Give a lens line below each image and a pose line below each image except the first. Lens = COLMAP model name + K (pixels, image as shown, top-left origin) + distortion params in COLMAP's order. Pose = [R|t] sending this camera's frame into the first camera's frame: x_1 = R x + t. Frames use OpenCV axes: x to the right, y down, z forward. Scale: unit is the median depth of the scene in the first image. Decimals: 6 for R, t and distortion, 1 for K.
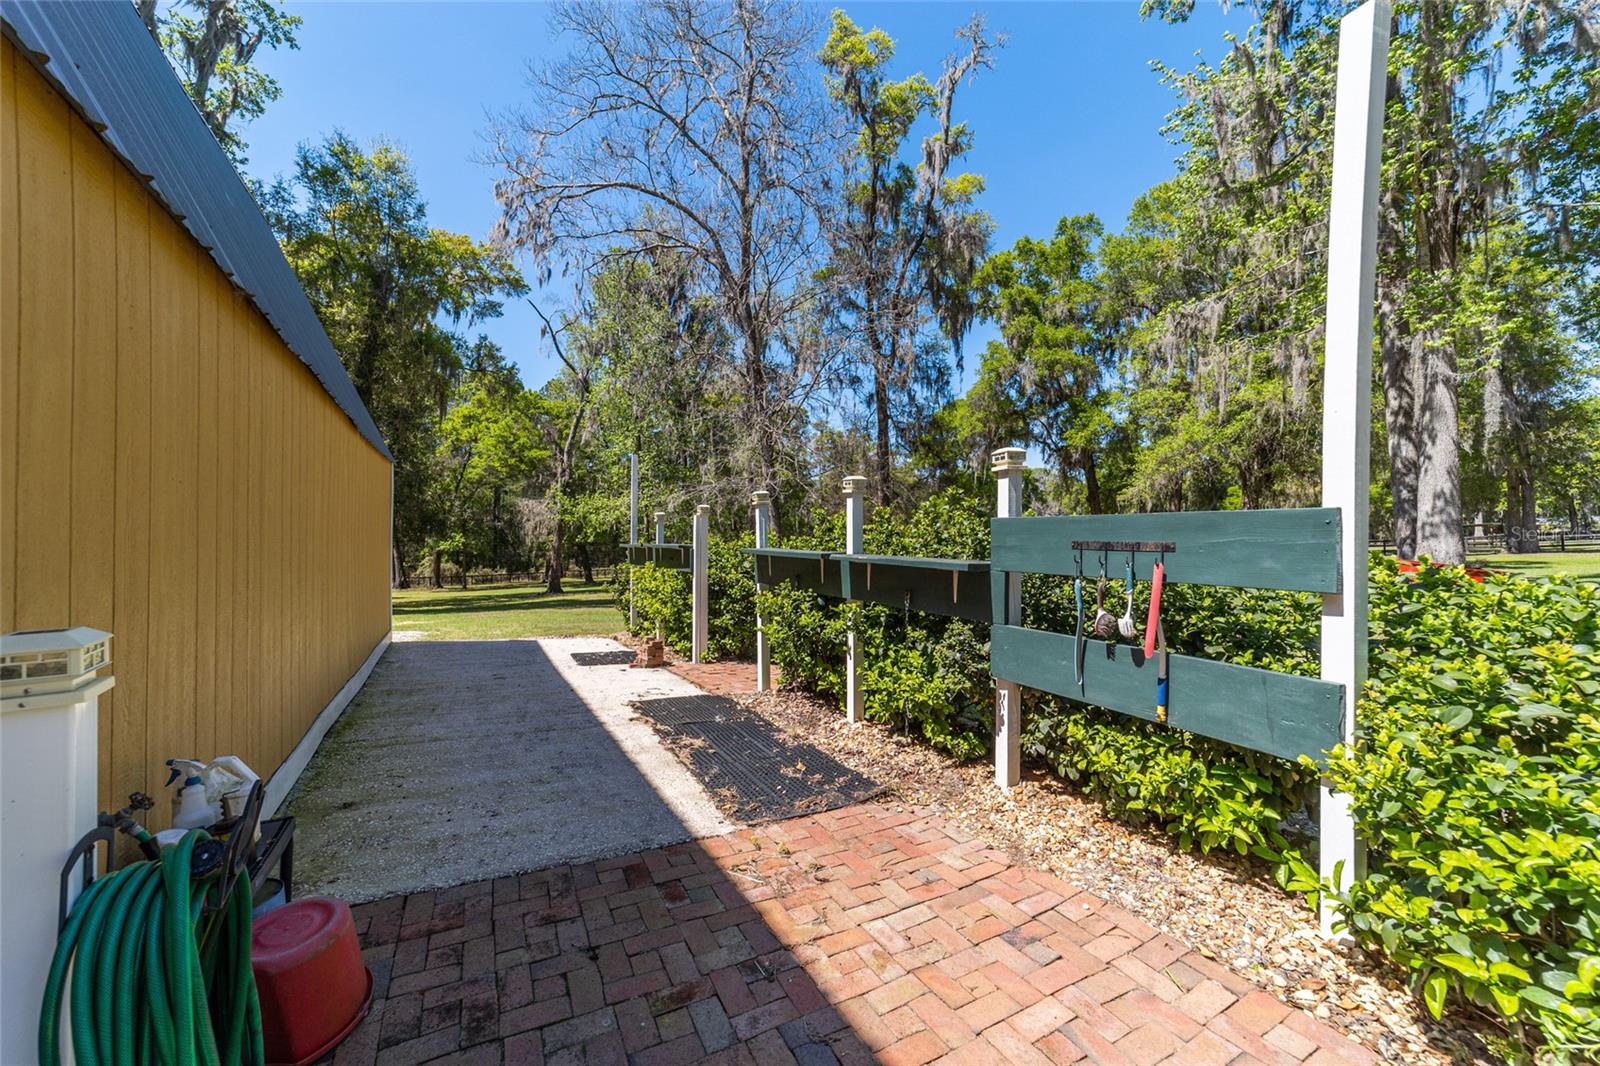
lens RADIAL K [[616.7, 0, 799.3], [0, 616.7, 536.9], [0, 0, 1]] dist [-0.000643, 0.002080]
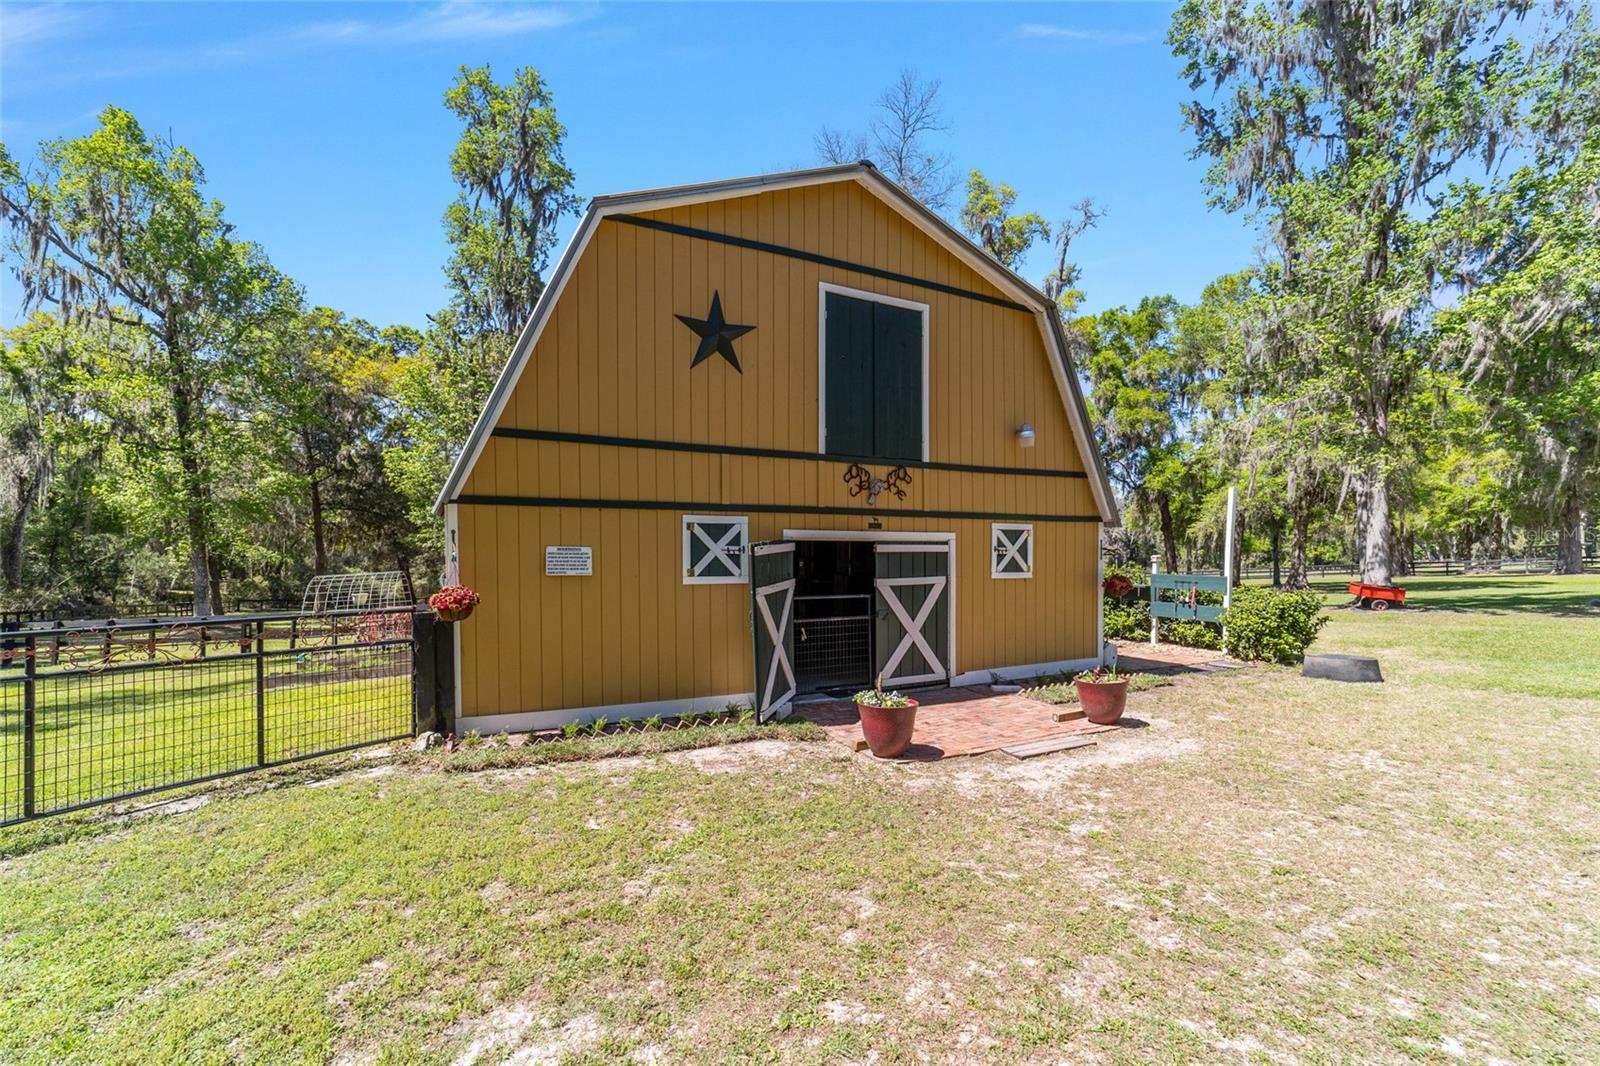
lens RADIAL K [[616.7, 0, 802.4], [0, 616.7, 575.6], [0, 0, 1]] dist [-0.000643, 0.002080]
pose [[0.996604, -0.002769, -0.082292, -0.144568], [0.005434, 0.999468, 0.032173, -0.014574], [0.082159, -0.032511, 0.996089, -0.282552]]
